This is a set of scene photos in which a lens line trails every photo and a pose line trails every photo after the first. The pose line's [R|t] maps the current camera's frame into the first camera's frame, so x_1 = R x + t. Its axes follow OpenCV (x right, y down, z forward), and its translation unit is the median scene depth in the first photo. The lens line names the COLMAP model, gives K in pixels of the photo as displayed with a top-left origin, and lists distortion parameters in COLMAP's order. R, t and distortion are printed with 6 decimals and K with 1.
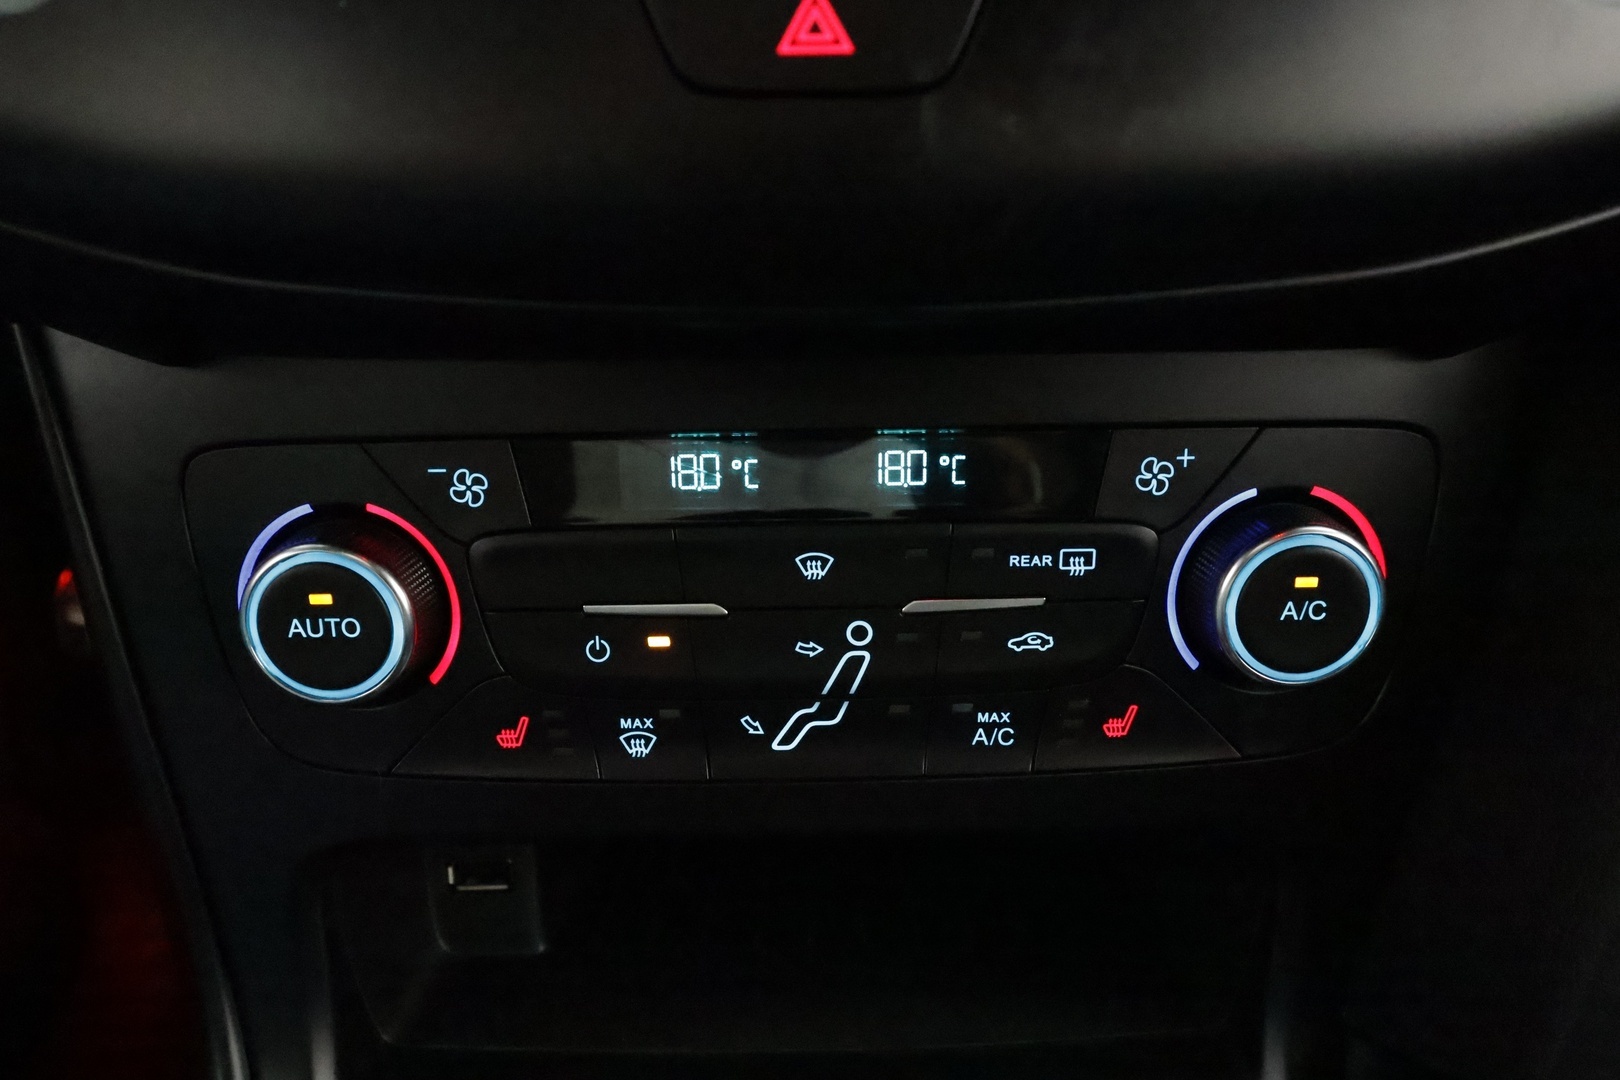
lens RADIAL K [[1118.4, 0, 810.0], [0, 1118.4, 540.0], [0, 0, 1]] dist [-0.002606, 0.000076]
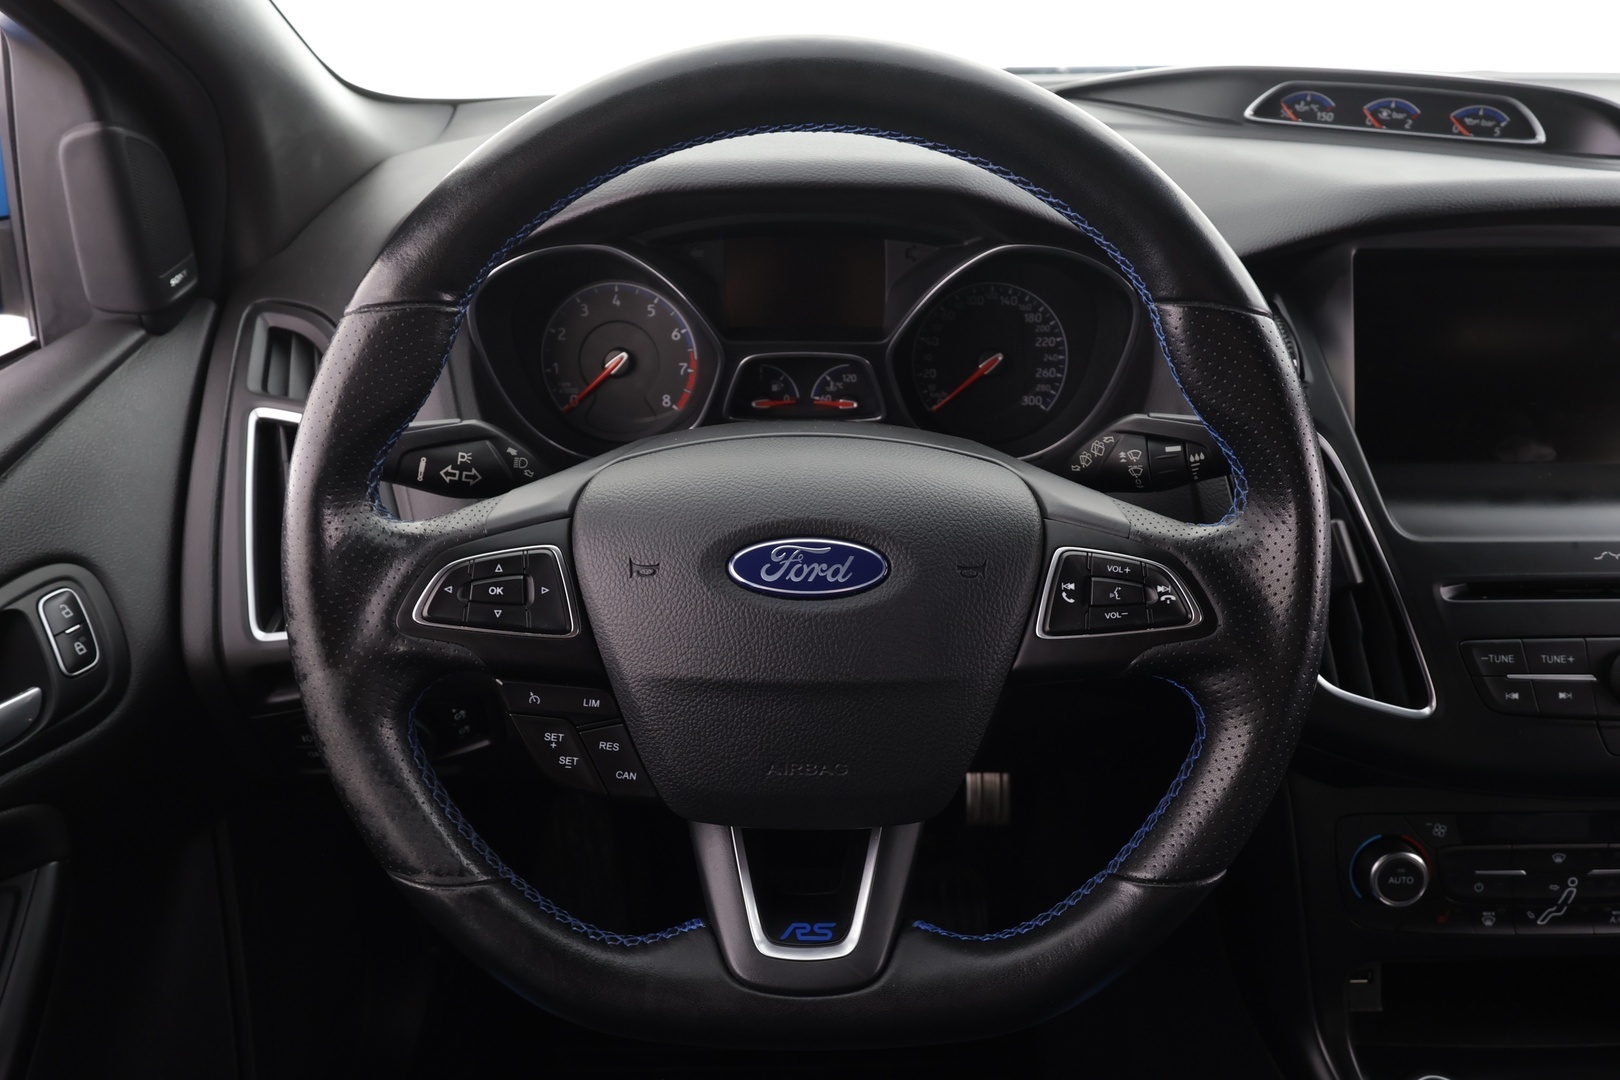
lens RADIAL K [[1197.0, 0, 810.0], [0, 1197.0, 540.0], [0, 0, 1]] dist [0.003484, -0.006178]
pose [[0.999877, 0.005478, -0.014720, -1.842560], [-0.007108, 0.993560, -0.113081, -0.419769], [0.014005, 0.113172, 0.993477, -2.134414]]
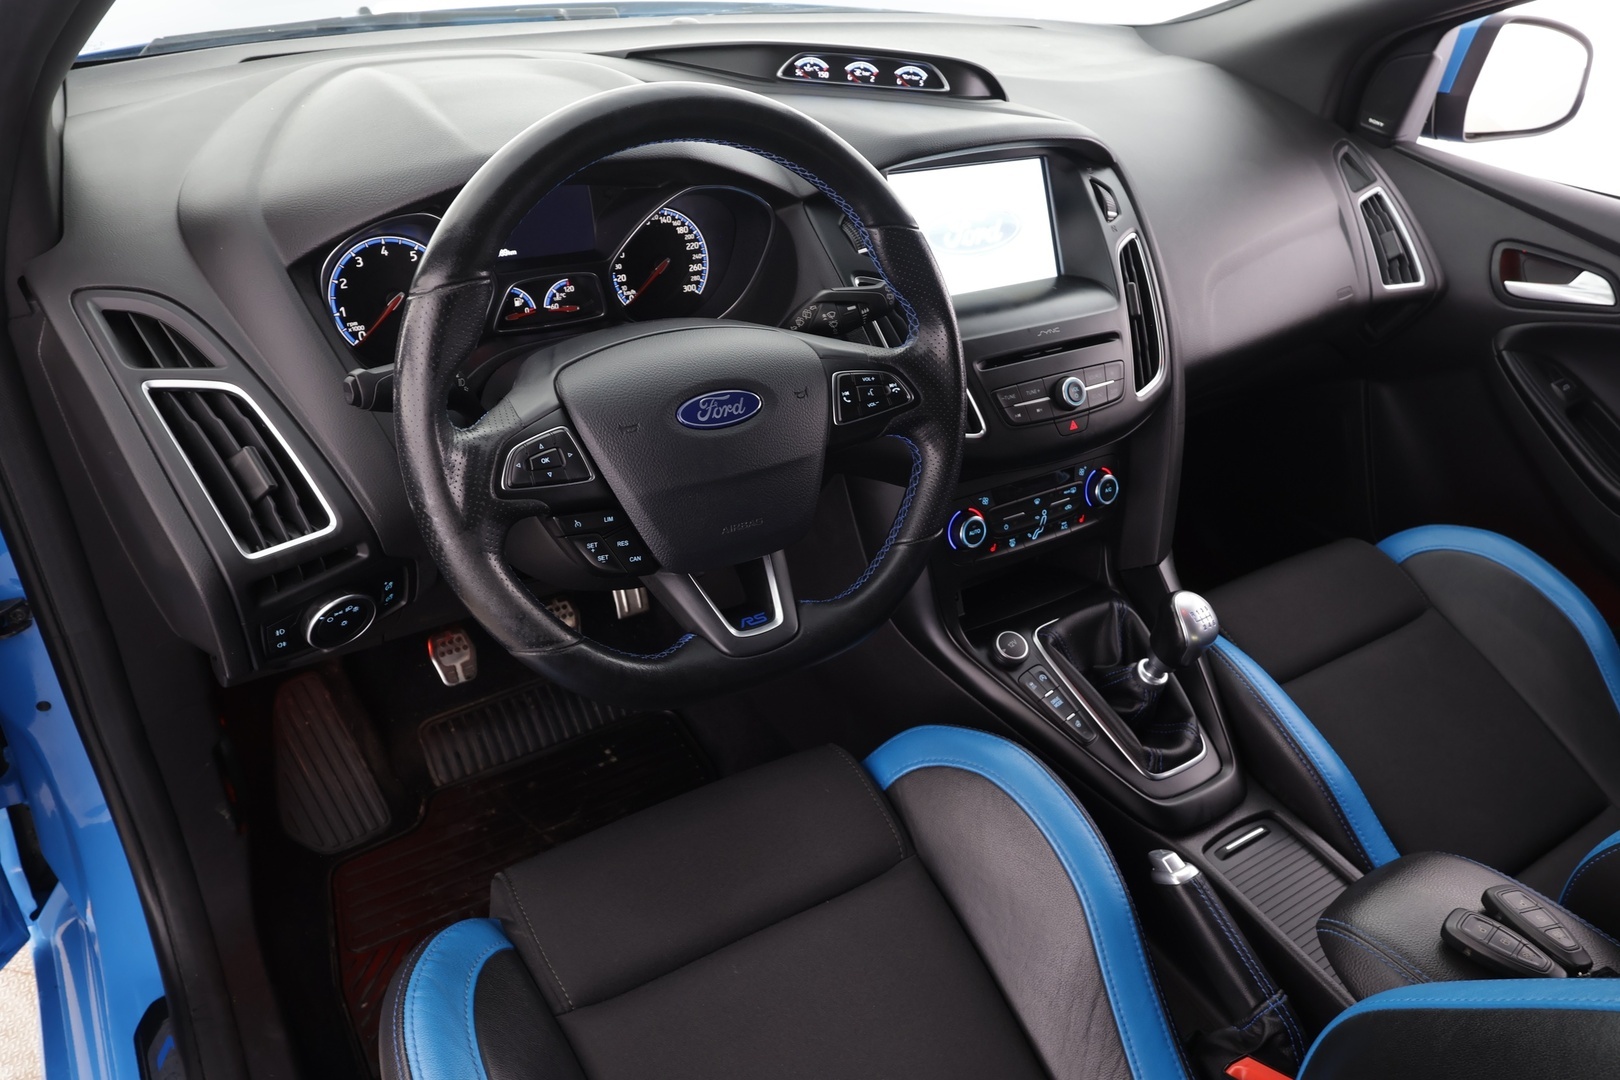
lens RADIAL K [[1142.1, 0, 810.0], [0, 1142.1, 540.0], [0, 0, 1]] dist [0.003590, 0.002284]
pose [[0.850308, -0.231249, 0.472759, -3.450194], [0.227876, 0.971495, 0.065345, -0.391655], [-0.474394, 0.052167, 0.878766, -3.181342]]
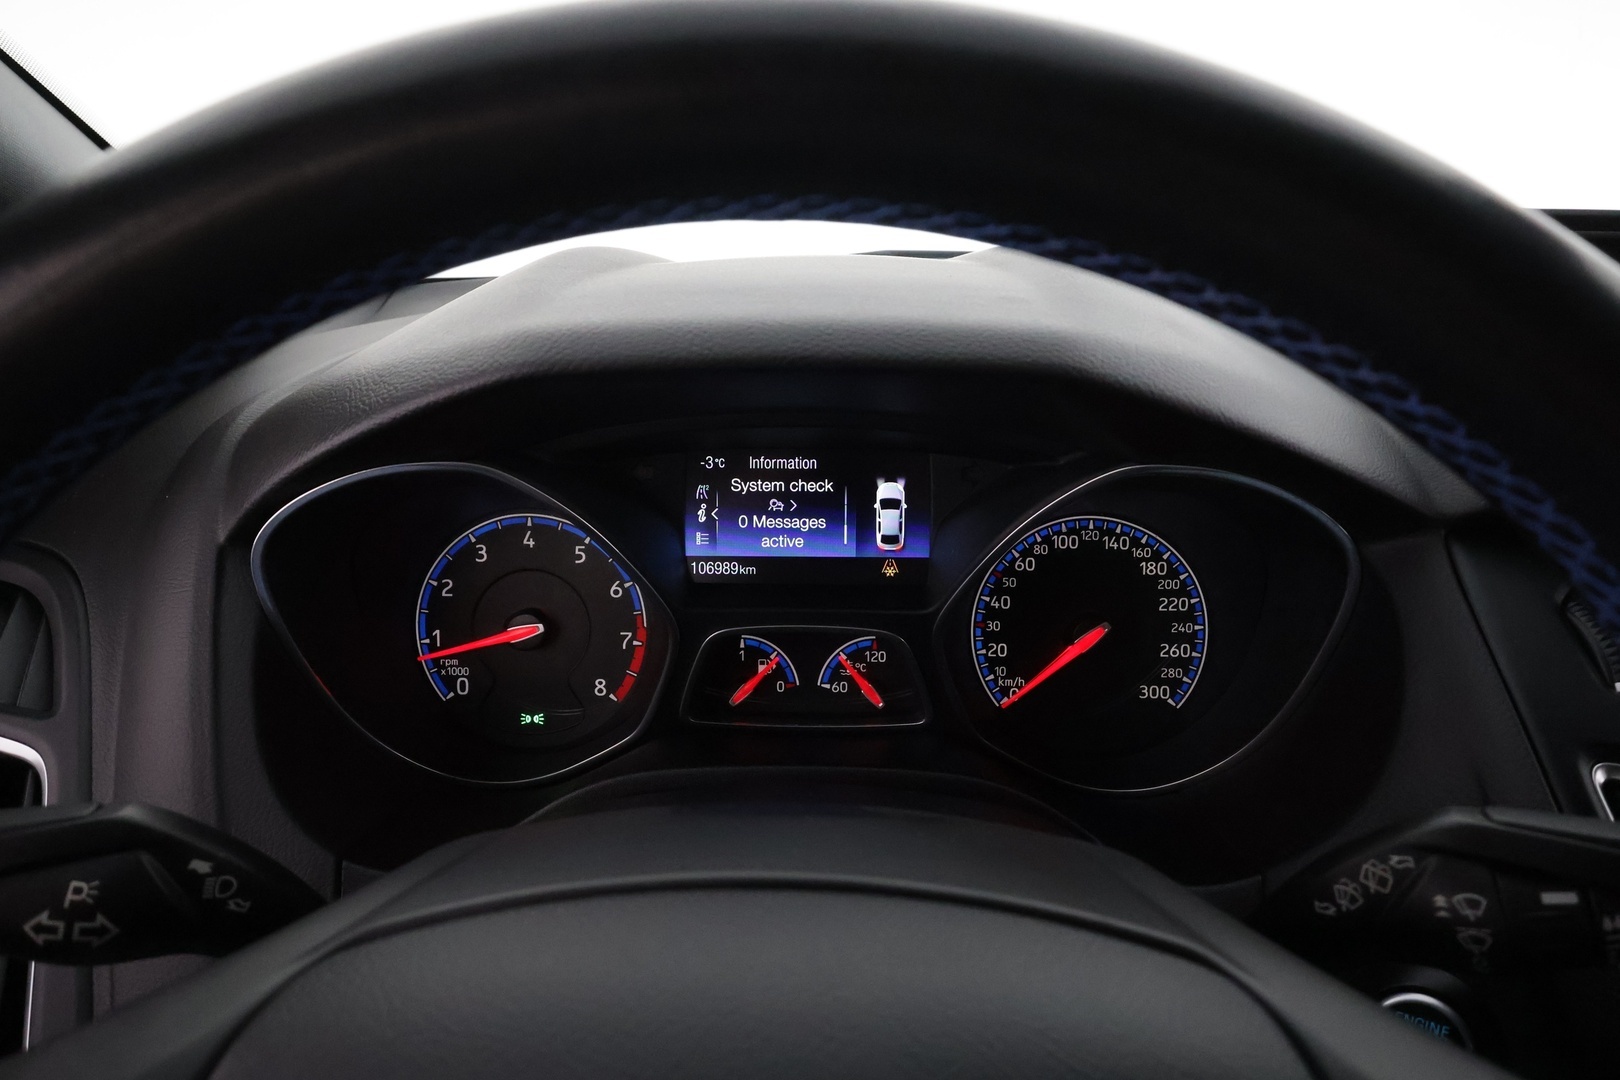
lens RADIAL K [[1118.4, 0, 810.0], [0, 1118.4, 540.0], [0, 0, 1]] dist [-0.002606, 0.000076]
pose [[0.998793, 0.008554, -0.048366, -1.802761], [-0.021259, 0.962990, -0.268698, -0.954656], [0.044278, 0.269402, 0.962009, -0.765771]]
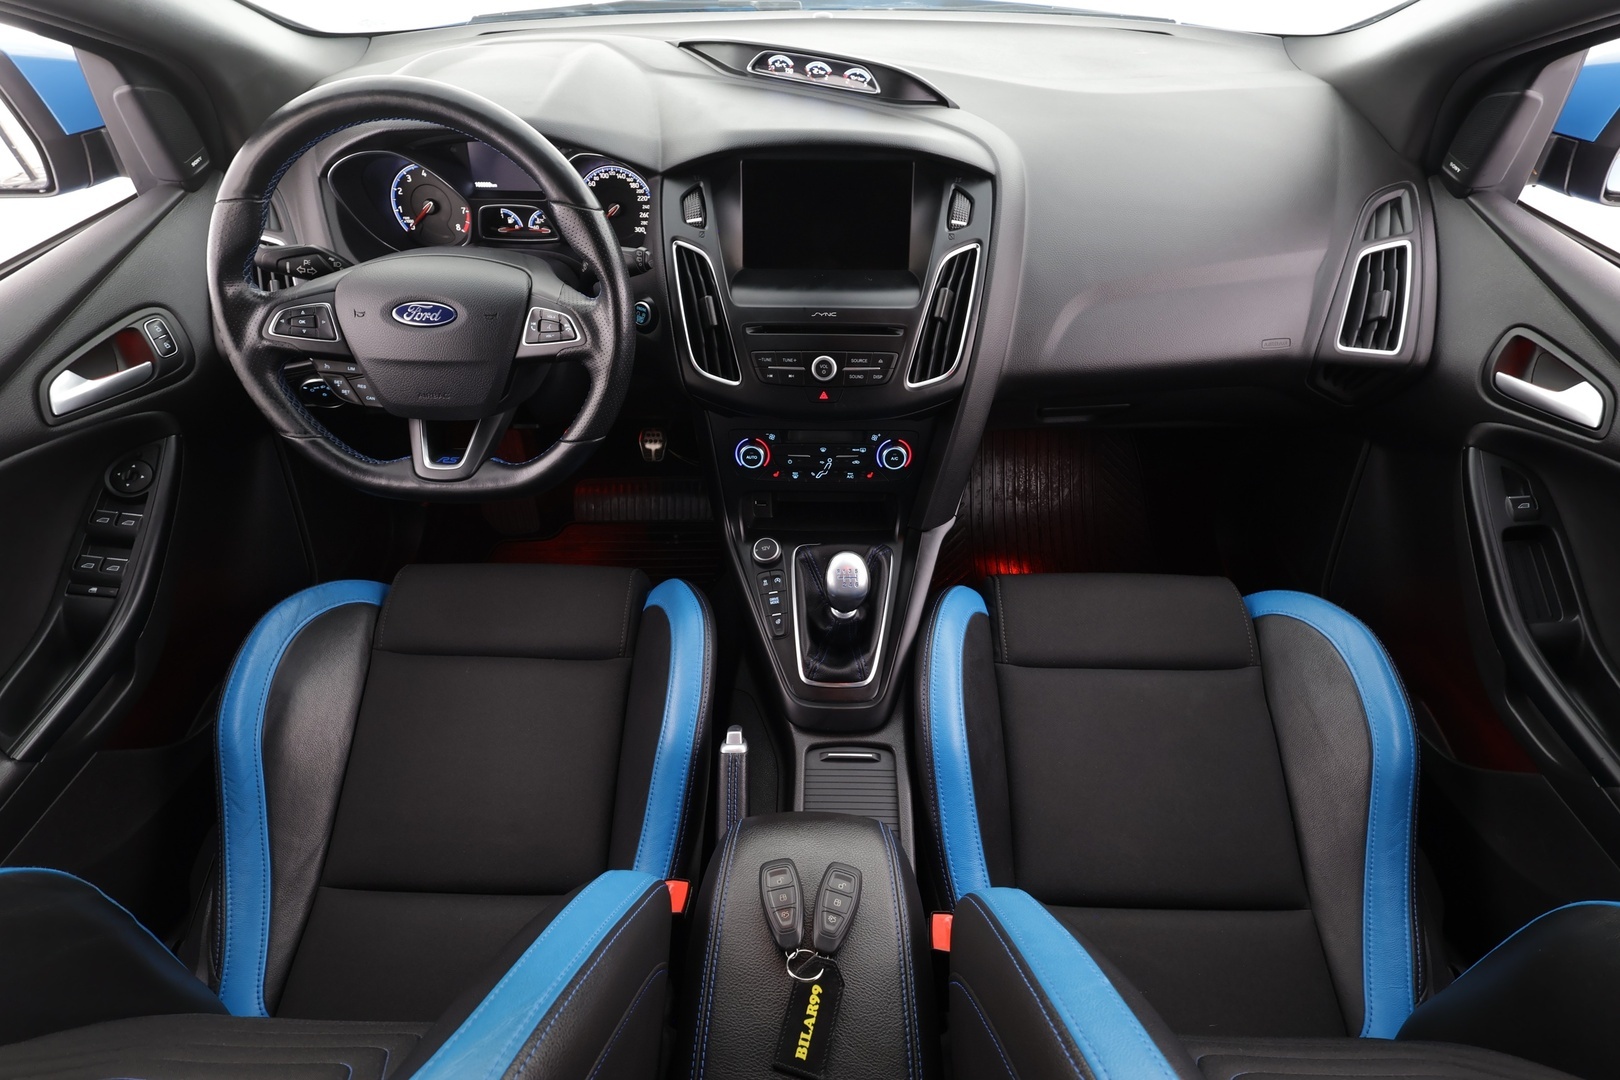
lens RADIAL K [[805.5, 0, 810.0], [0, 805.5, 540.0], [0, 0, 1]] dist [0.002474, 0.000449]
pose [[0.999073, 0.030165, -0.030704, 0.087380], [-0.024116, 0.983152, 0.181190, -0.309964], [0.035652, -0.180282, 0.982969, -3.741775]]
